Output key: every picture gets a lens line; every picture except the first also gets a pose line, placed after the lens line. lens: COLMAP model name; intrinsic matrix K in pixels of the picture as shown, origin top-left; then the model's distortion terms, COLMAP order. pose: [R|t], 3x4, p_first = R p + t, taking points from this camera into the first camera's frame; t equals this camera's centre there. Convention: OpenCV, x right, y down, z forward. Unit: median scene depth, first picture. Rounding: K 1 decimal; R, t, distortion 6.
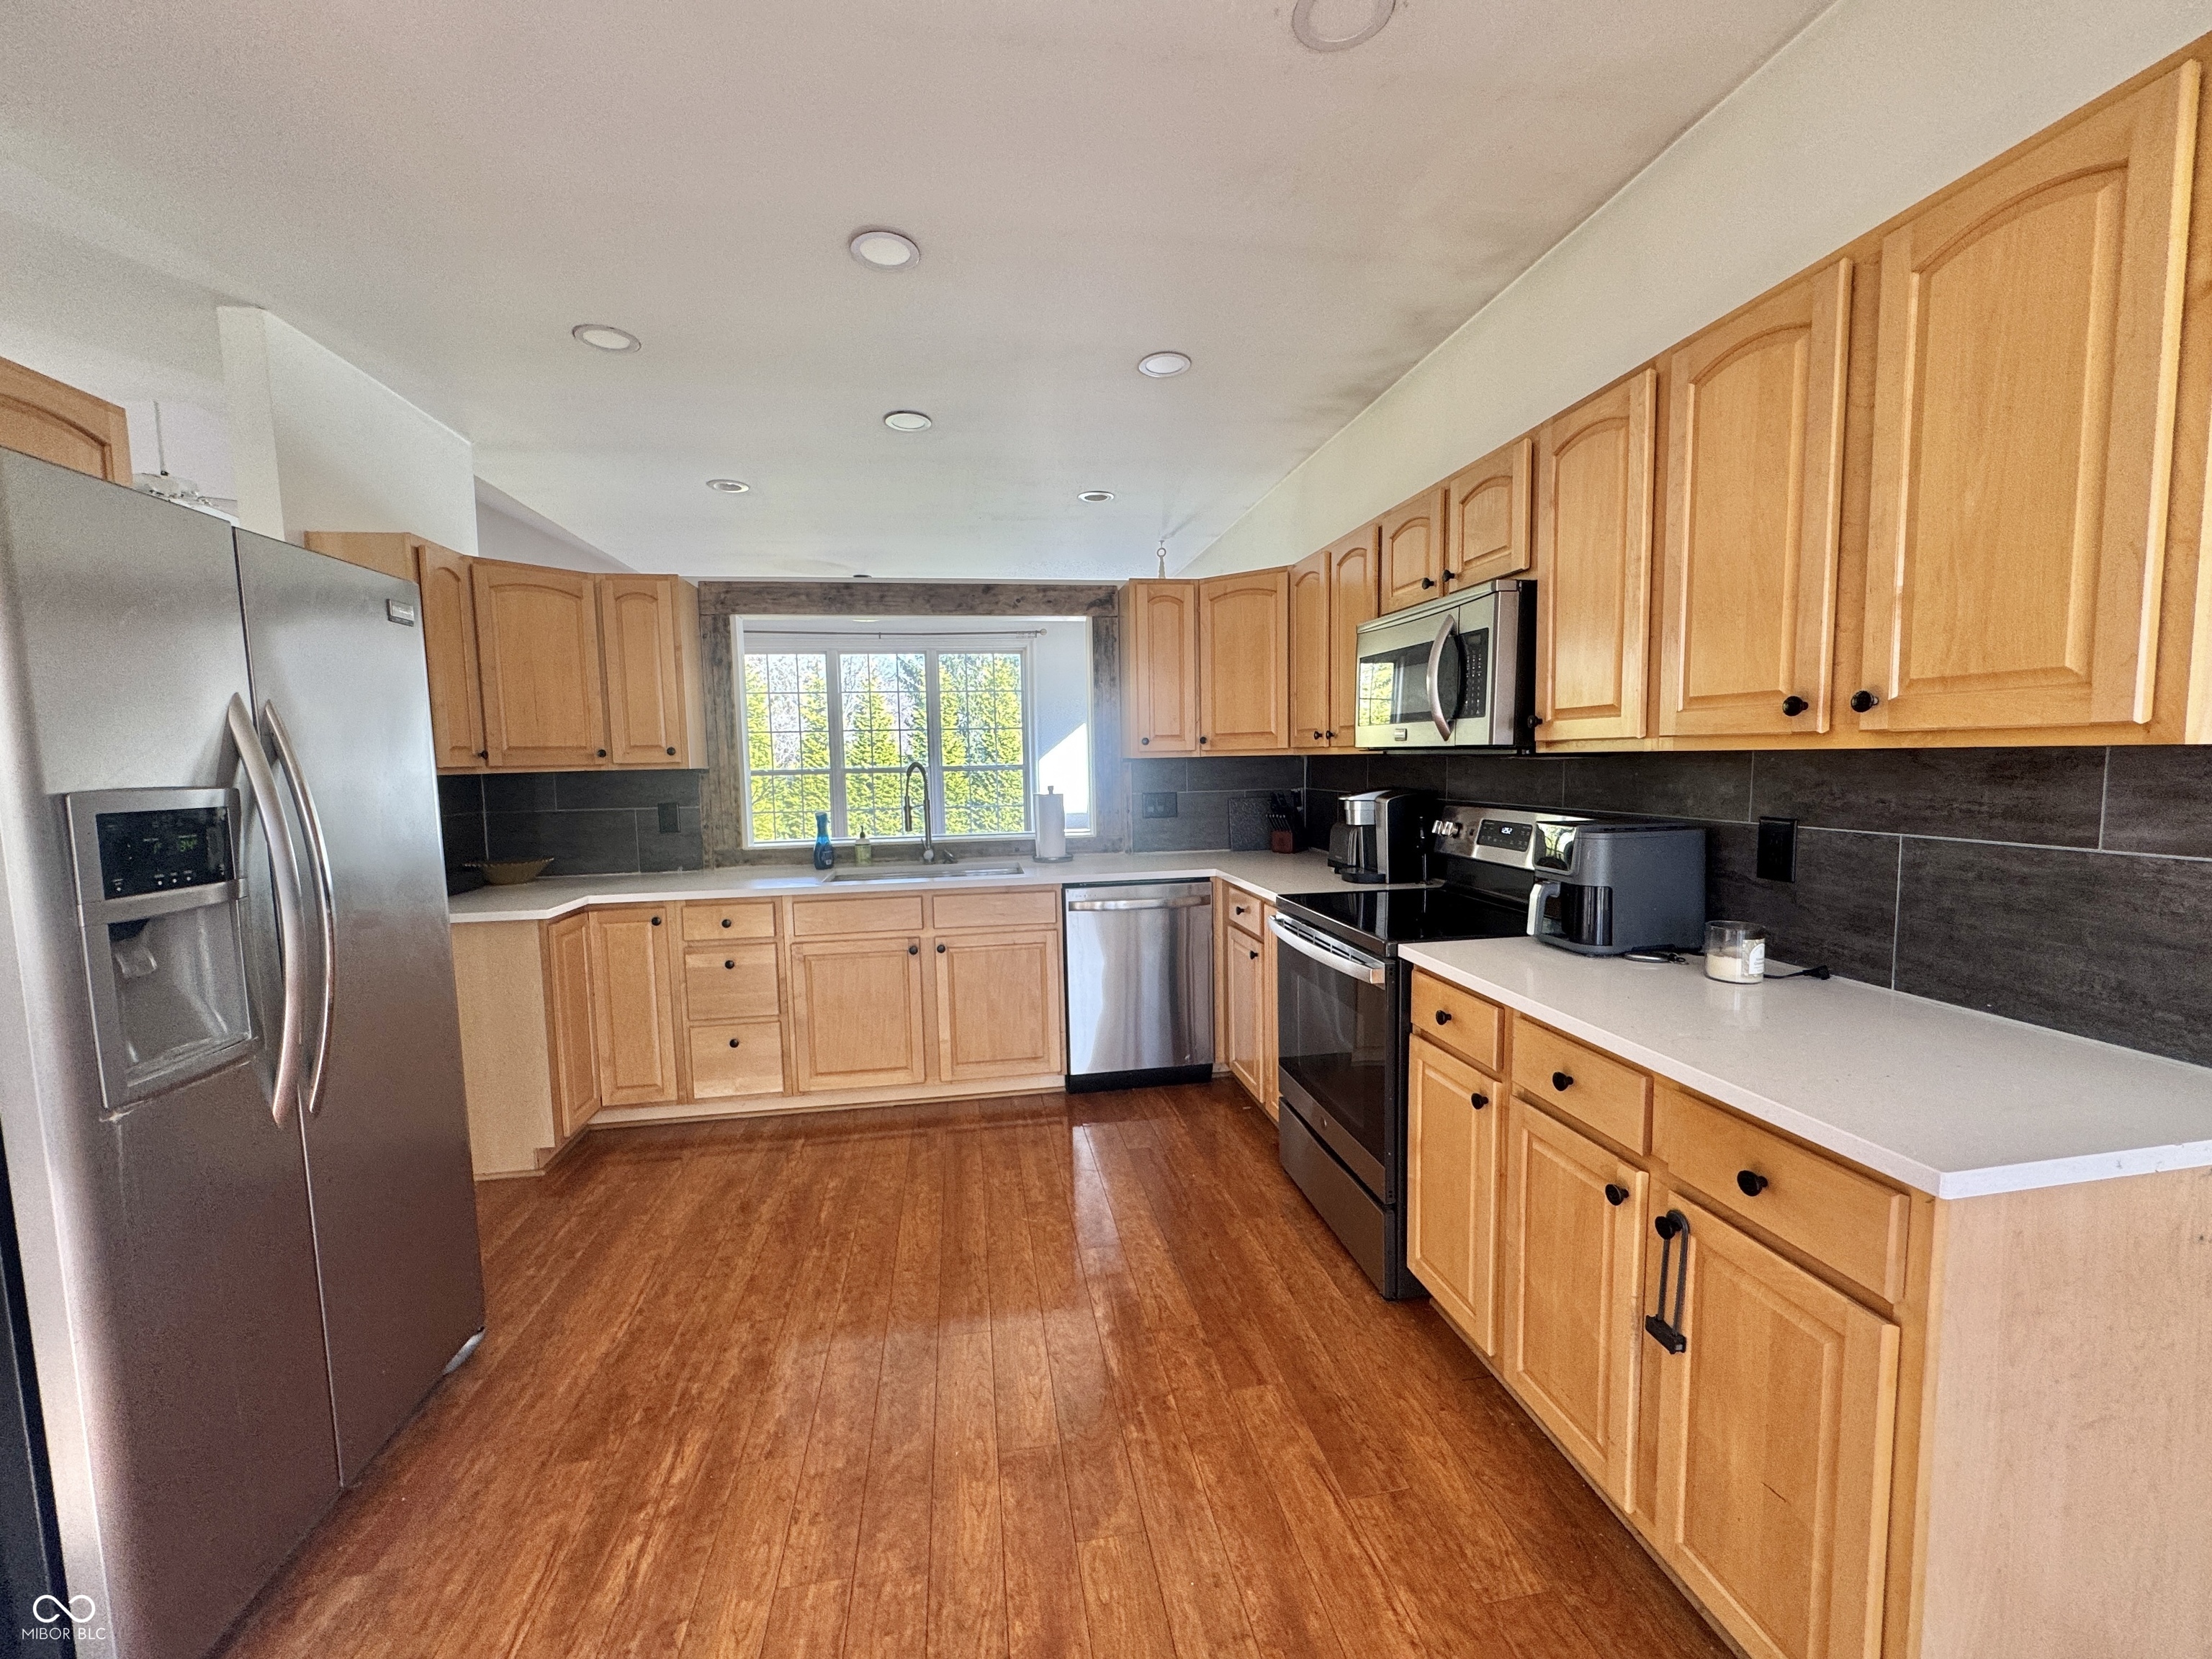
lens RADIAL K [[882.9, 0, 1106.0], [0, 882.9, 829.5], [0, 0, 1]] dist [-0.003780, 0.000353]
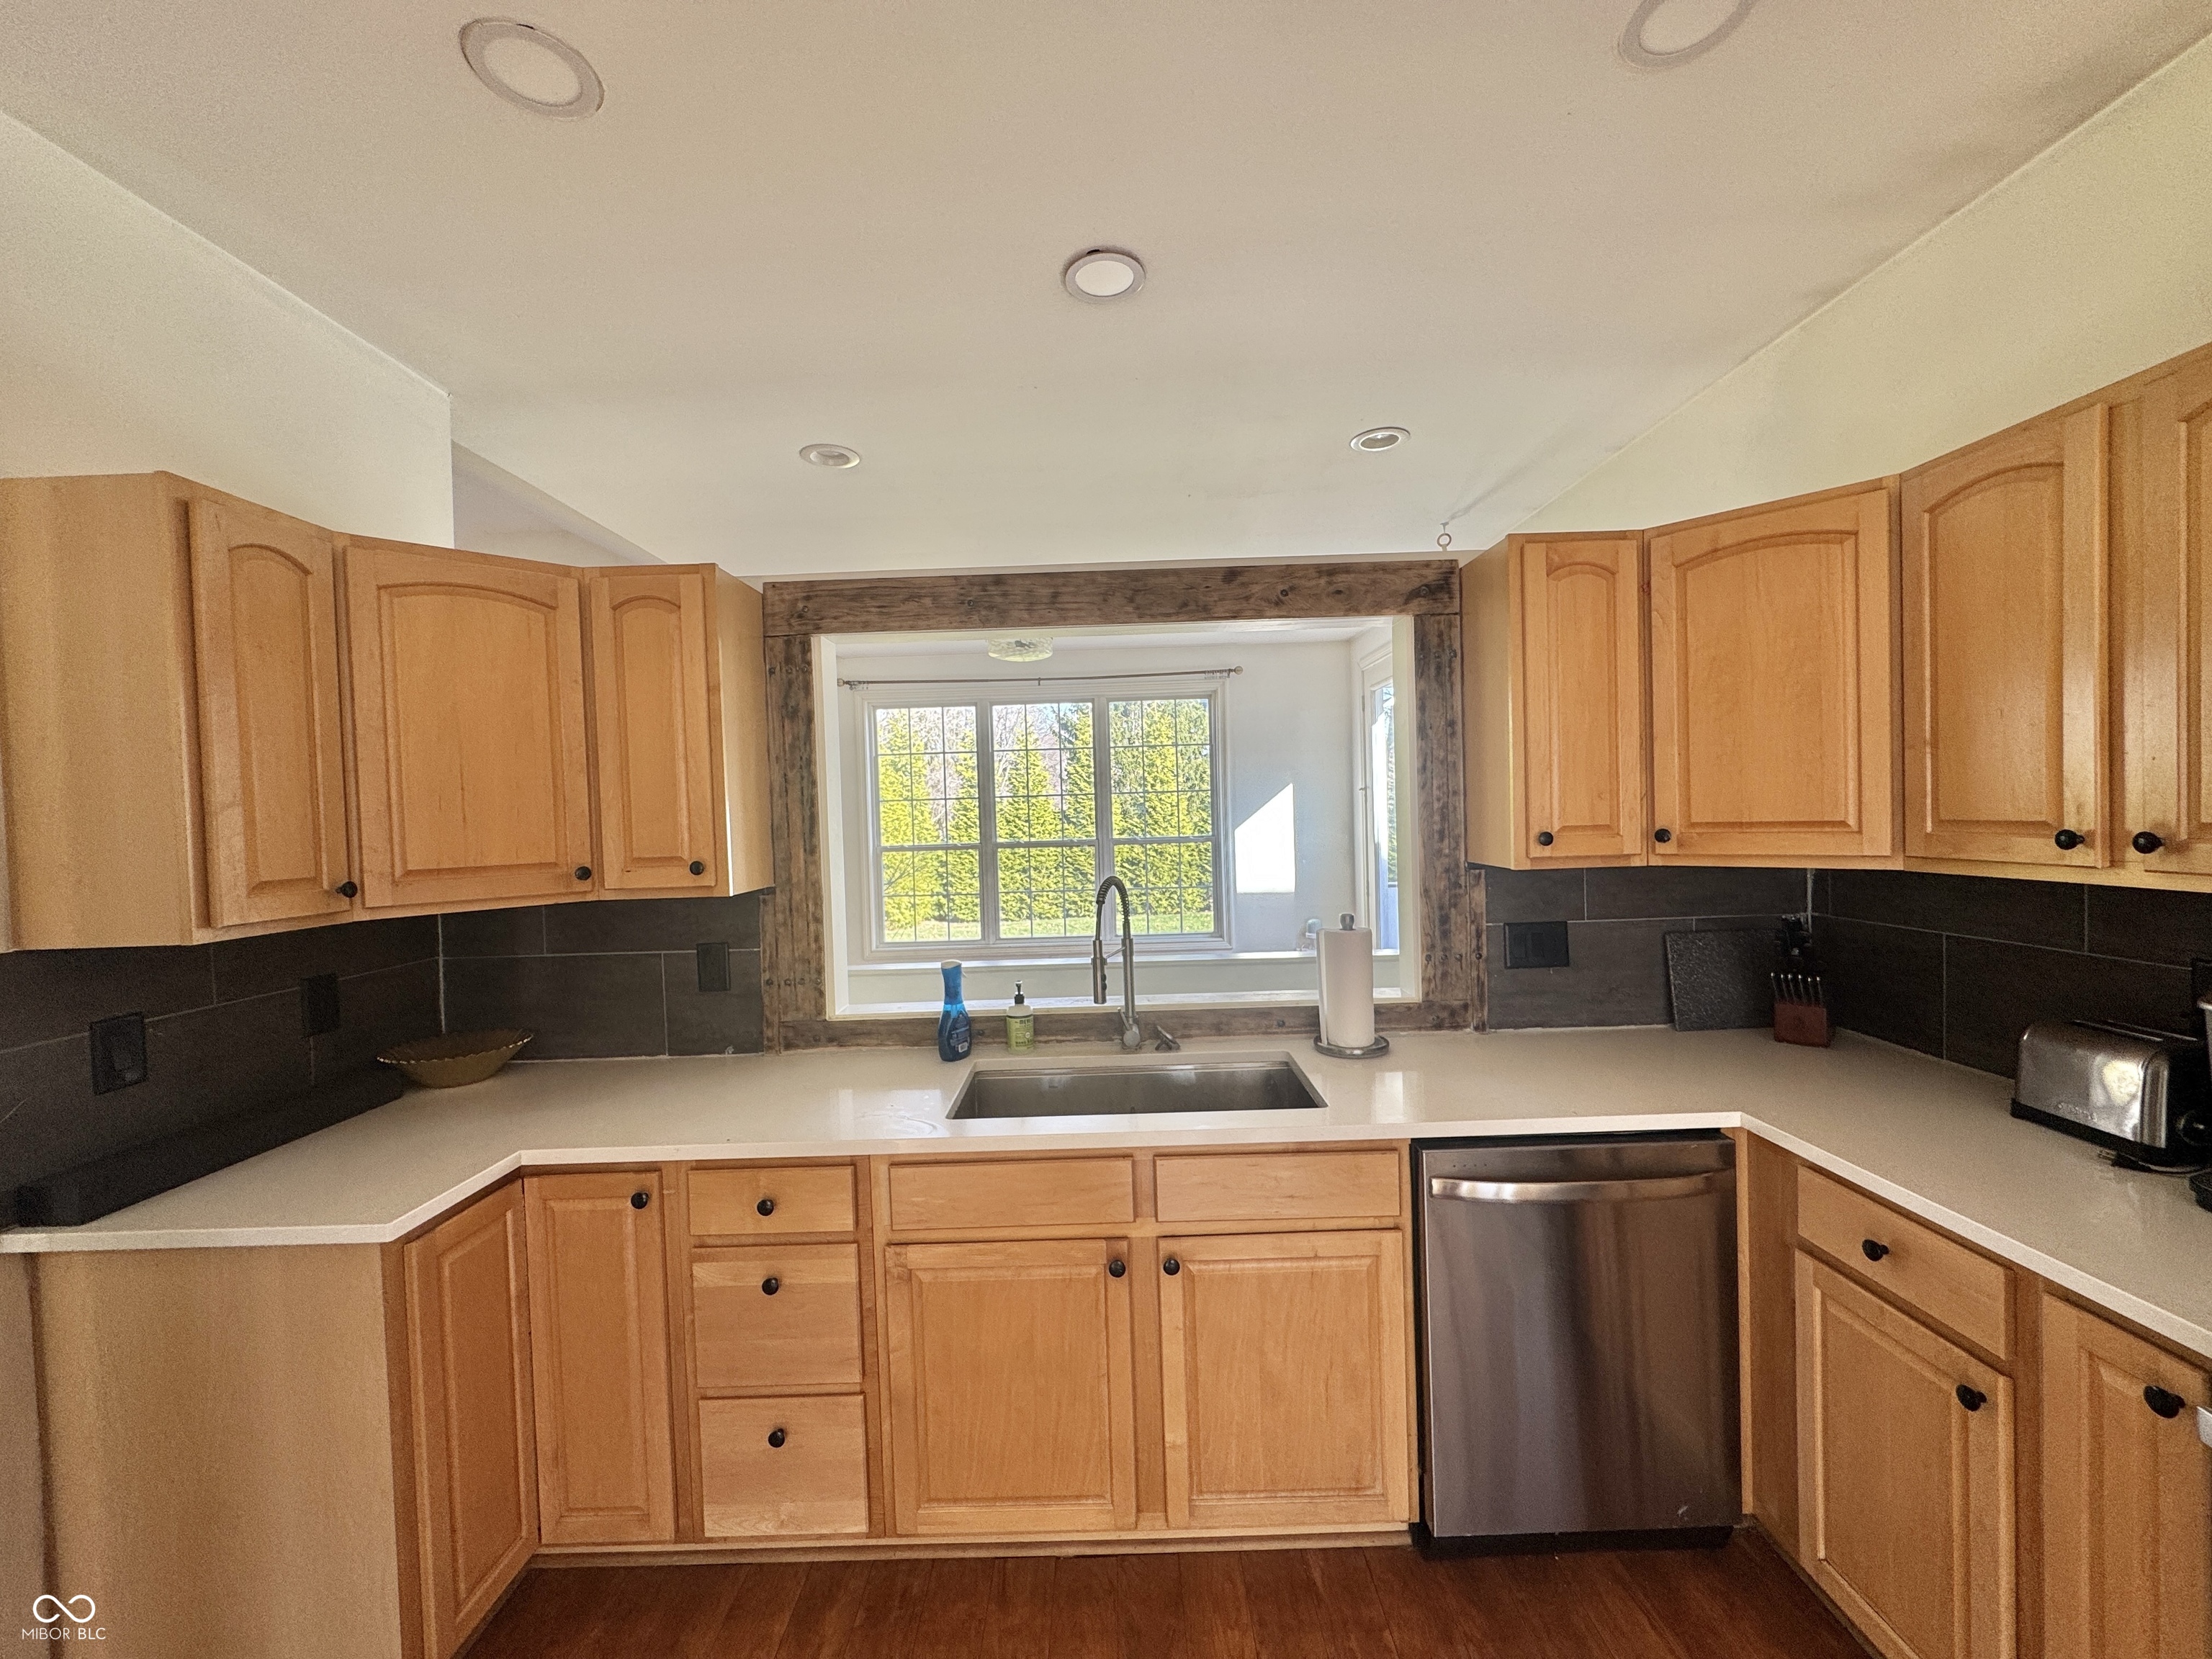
lens RADIAL K [[882.9, 0, 1106.0], [0, 882.9, 829.5], [0, 0, 1]] dist [-0.003780, 0.000353]
pose [[0.985963, -0.007421, -0.166799, -0.134205], [-0.002184, 0.998353, -0.057324, -0.080336], [0.166950, 0.056883, 0.984323, 0.474065]]
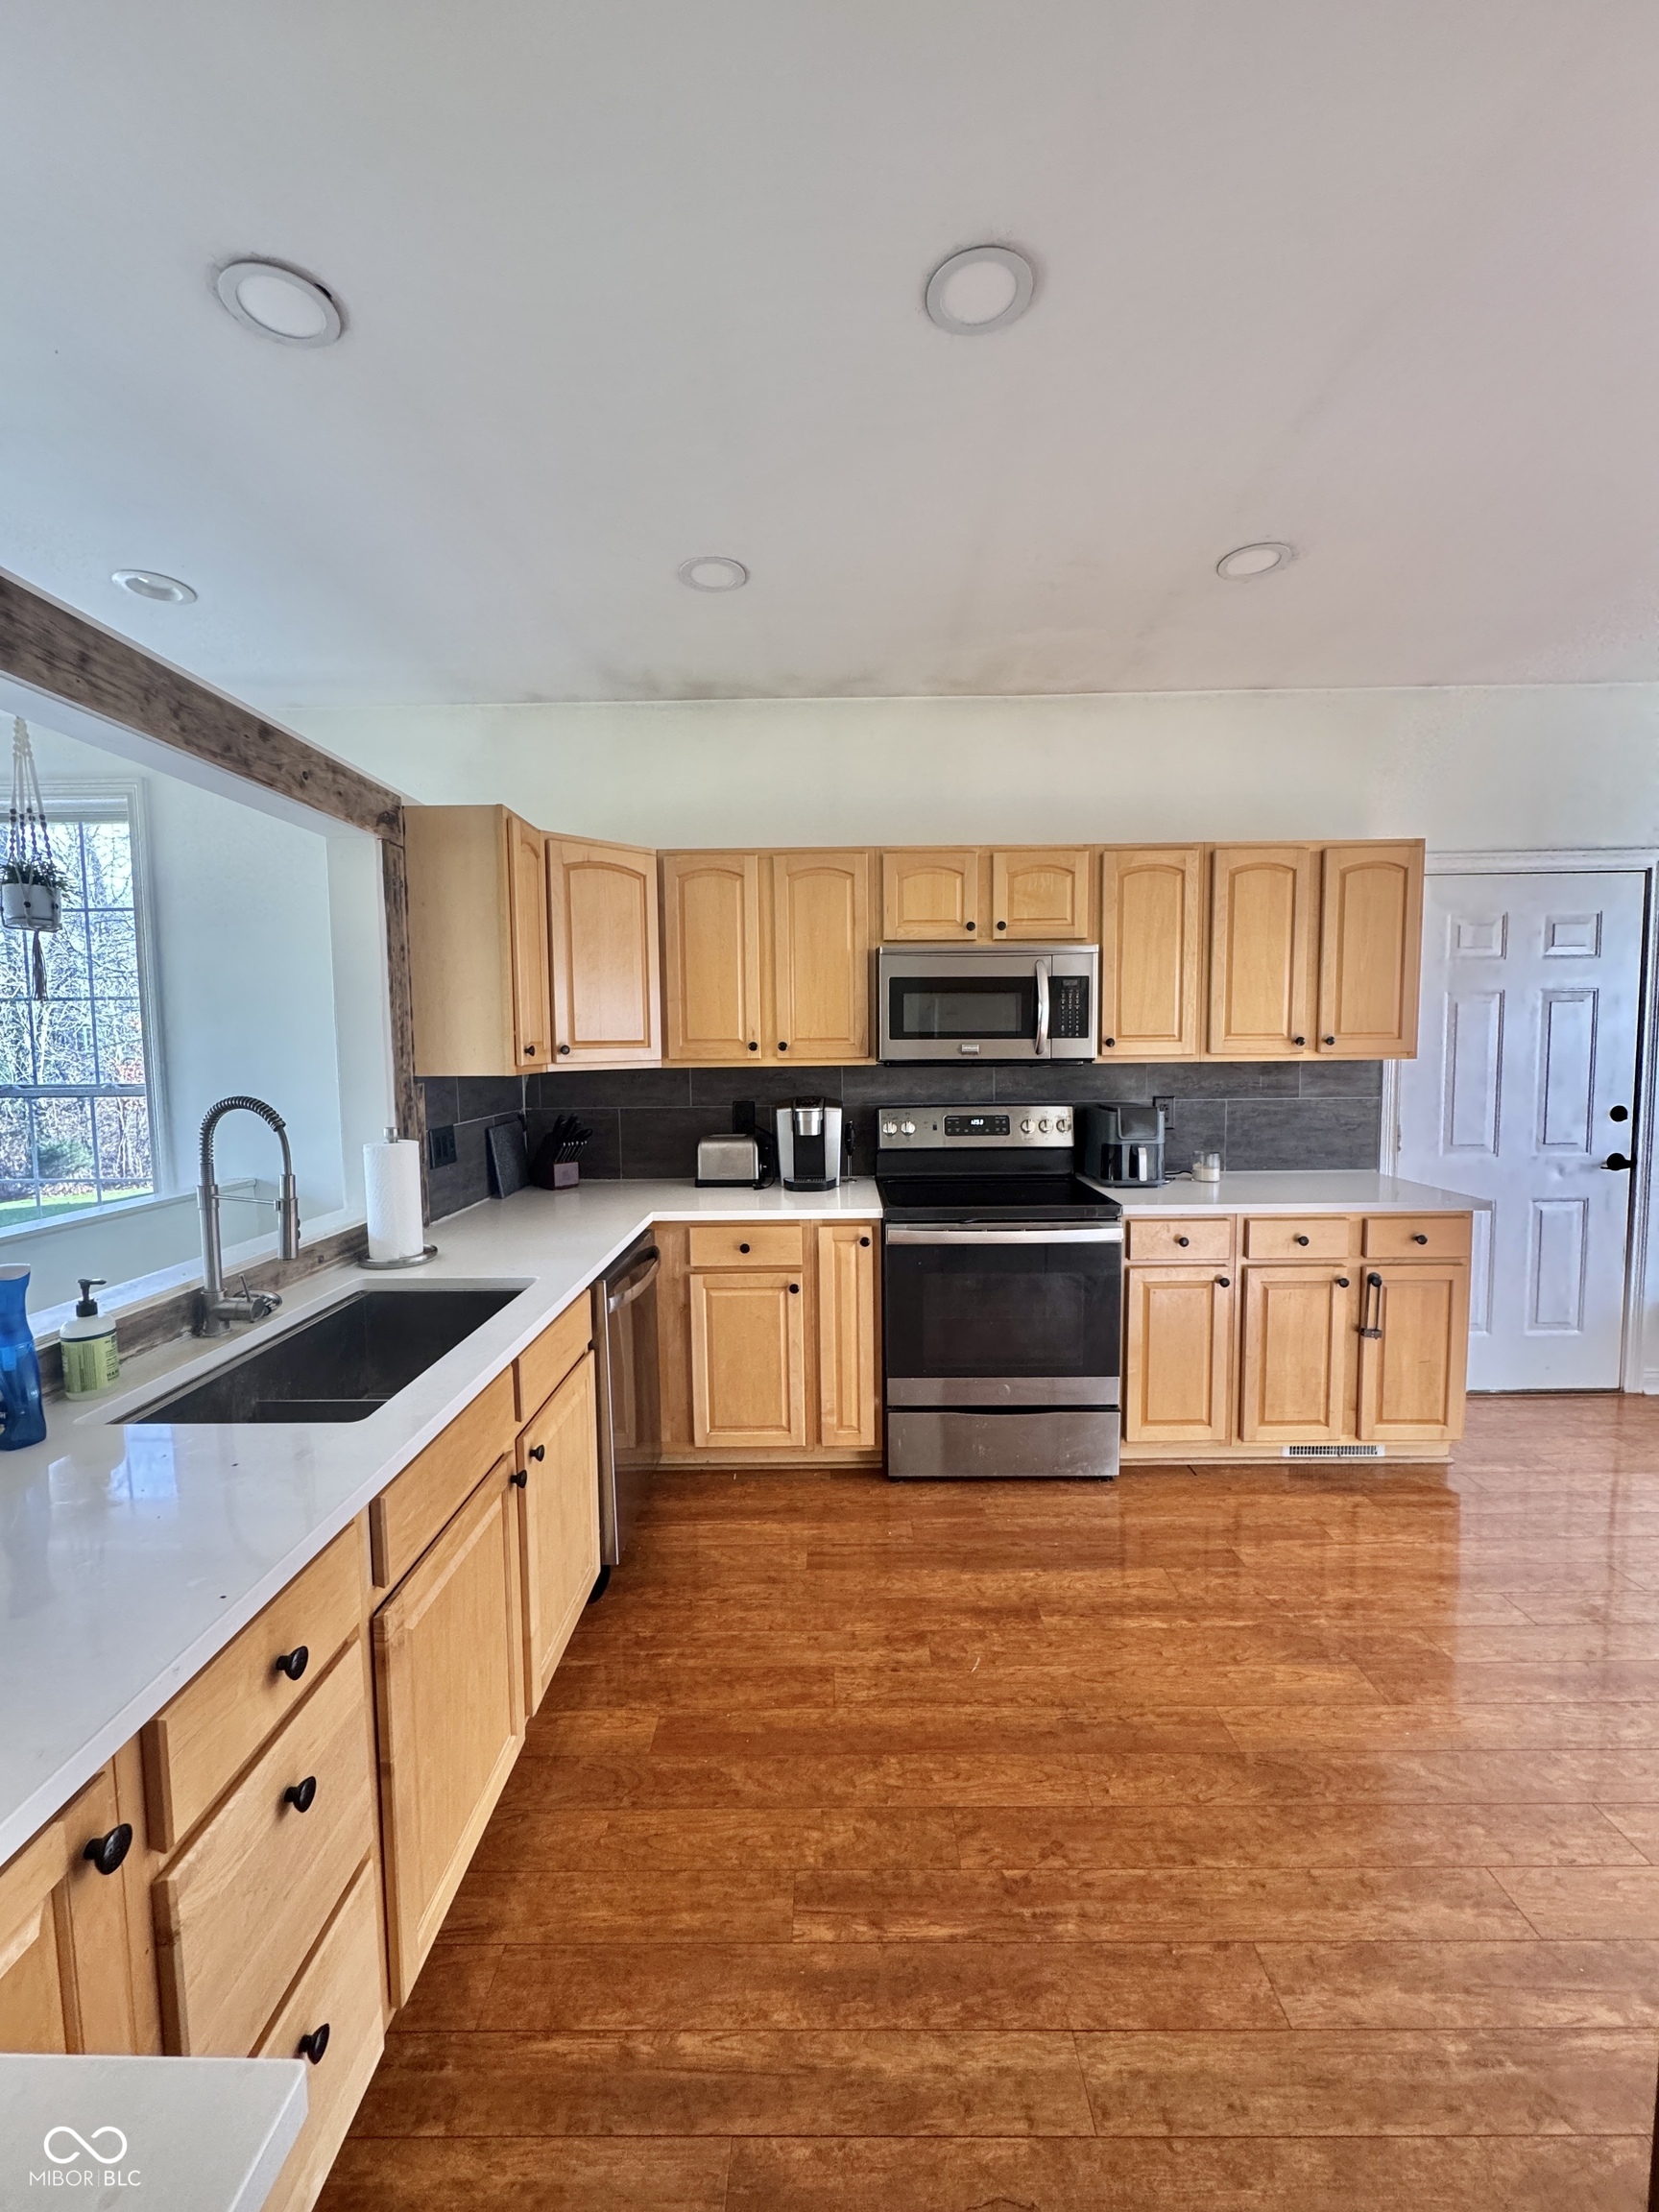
lens RADIAL K [[882.9, 0, 828.8], [0, 882.9, 1104.0], [0, 0, 1]] dist [-0.003780, 0.000353]
pose [[0.171980, -0.054093, 0.983614, -0.630952], [0.089892, 0.995187, 0.039012, -0.069626], [-0.980990, 0.081710, 0.176015, 0.705947]]
